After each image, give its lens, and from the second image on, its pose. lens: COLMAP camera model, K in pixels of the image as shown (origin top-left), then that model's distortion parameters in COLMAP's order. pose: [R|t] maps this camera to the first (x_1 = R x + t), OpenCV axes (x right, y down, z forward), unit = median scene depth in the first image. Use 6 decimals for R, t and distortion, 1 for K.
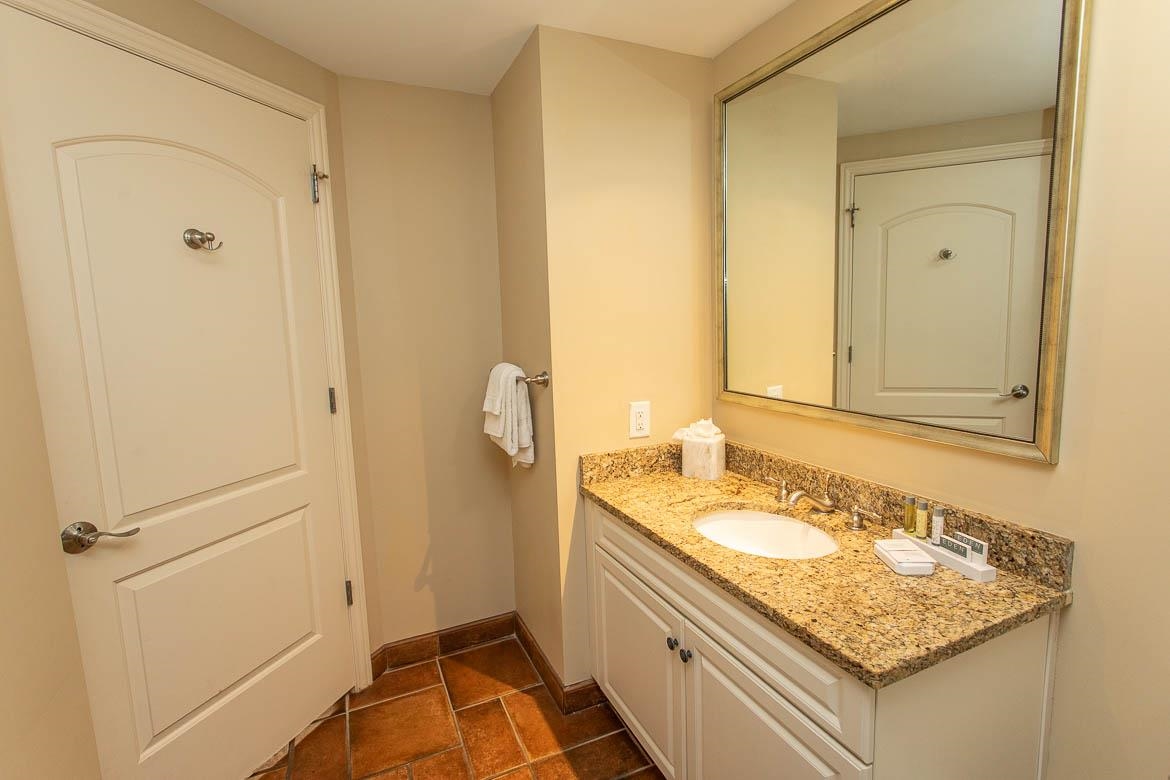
lens RADIAL K [[548.7, 0, 583.3], [0, 548.7, 388.8], [0, 0, 1]] dist [-0.001645, 0.000846]
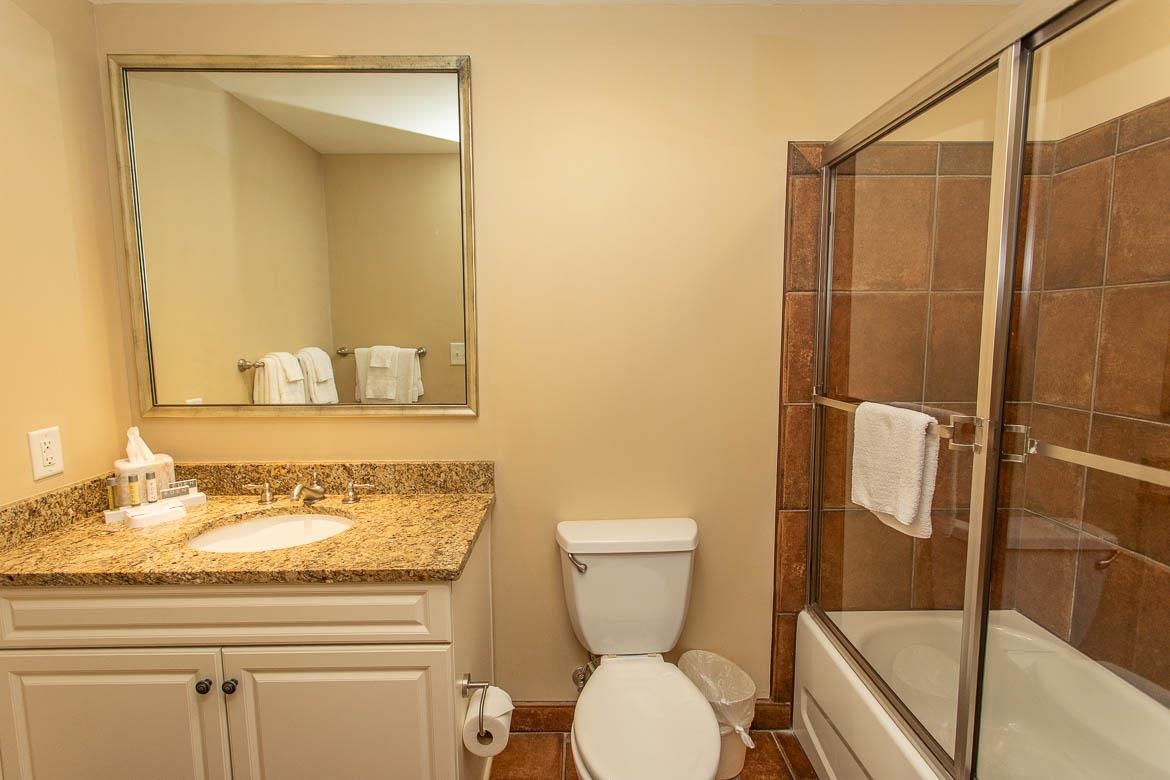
lens RADIAL K [[548.7, 0, 579.2], [0, 548.7, 378.2], [0, 0, 1]] dist [-0.001645, 0.000846]
pose [[0.407202, -0.053190, 0.911788, -0.371547], [0.105095, 0.994401, 0.011074, 0.031594], [-0.907272, 0.091315, 0.410512, 0.059193]]
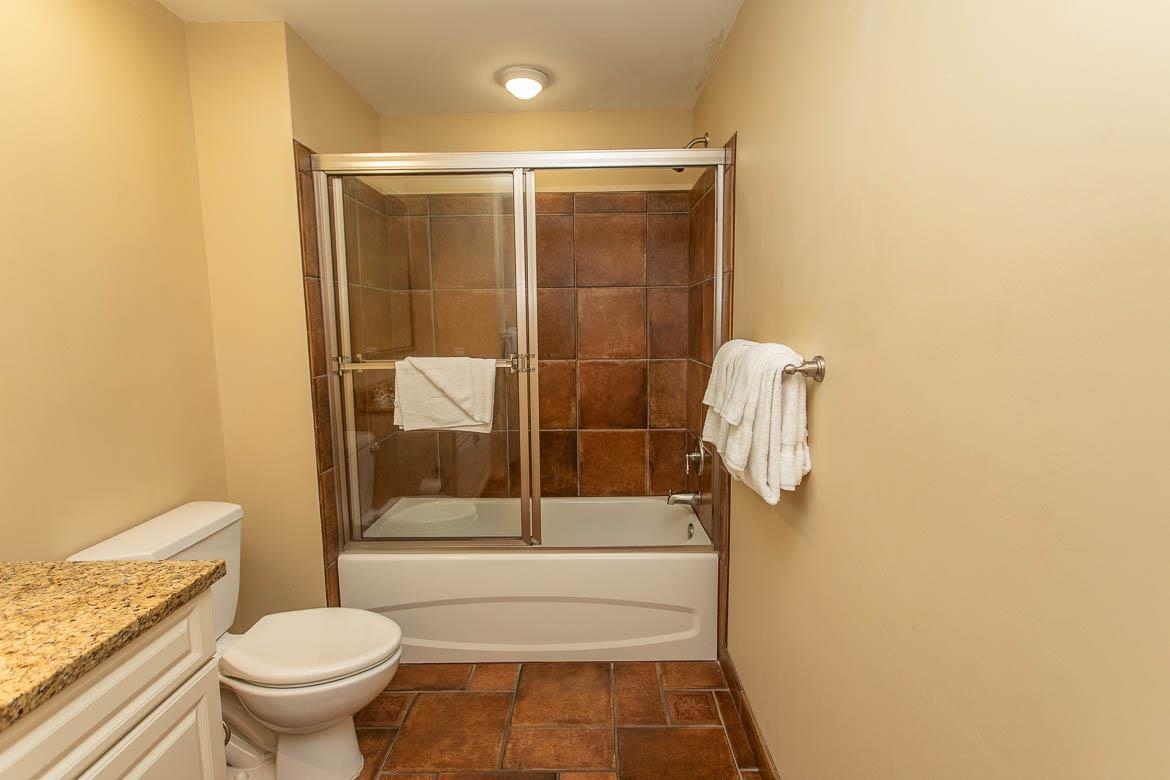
lens RADIAL K [[548.7, 0, 583.7], [0, 548.7, 377.5], [0, 0, 1]] dist [-0.001645, 0.000846]
pose [[-0.902826, -0.002433, 0.429998, -0.486644], [0.095070, 0.974108, 0.205120, -0.053128], [-0.419364, 0.226068, -0.879219, 1.047691]]
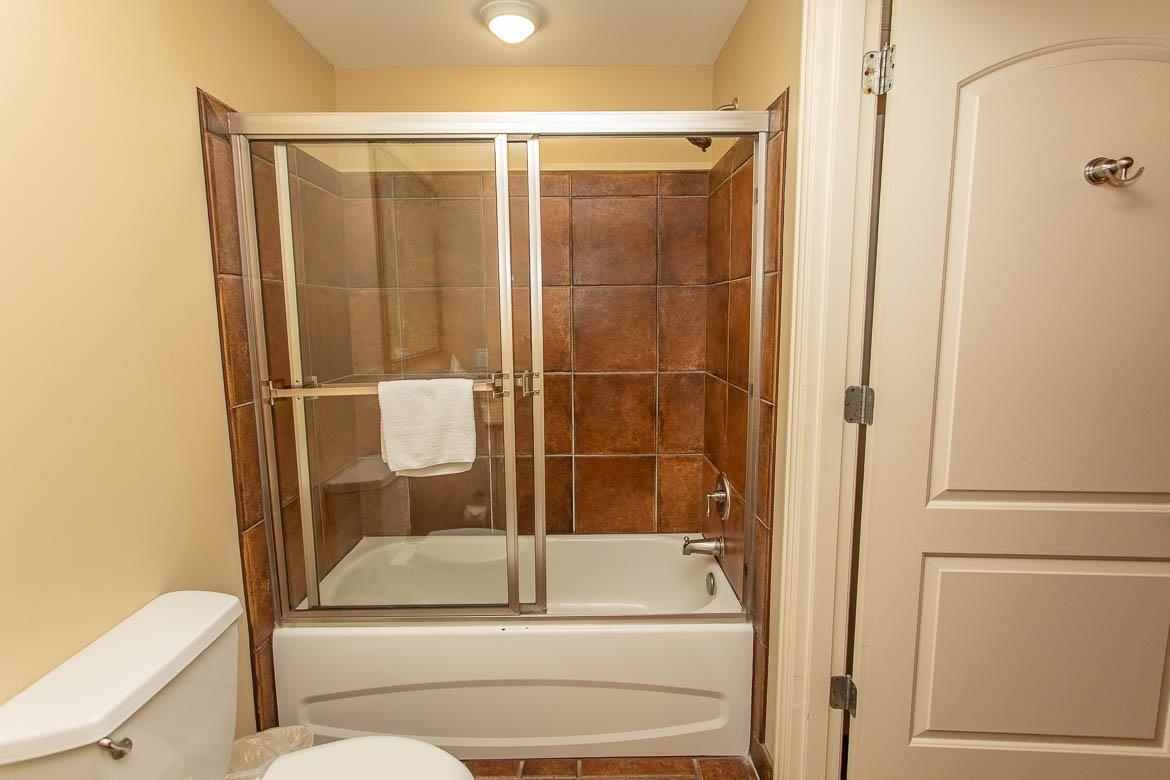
lens RADIAL K [[548.7, 0, 582.0], [0, 548.7, 383.6], [0, 0, 1]] dist [-0.001645, 0.000846]
pose [[-0.910439, -0.017457, 0.413275, -0.322549], [0.088436, 0.967793, 0.235703, -0.068675], [-0.404079, 0.251142, -0.879573, 0.759061]]
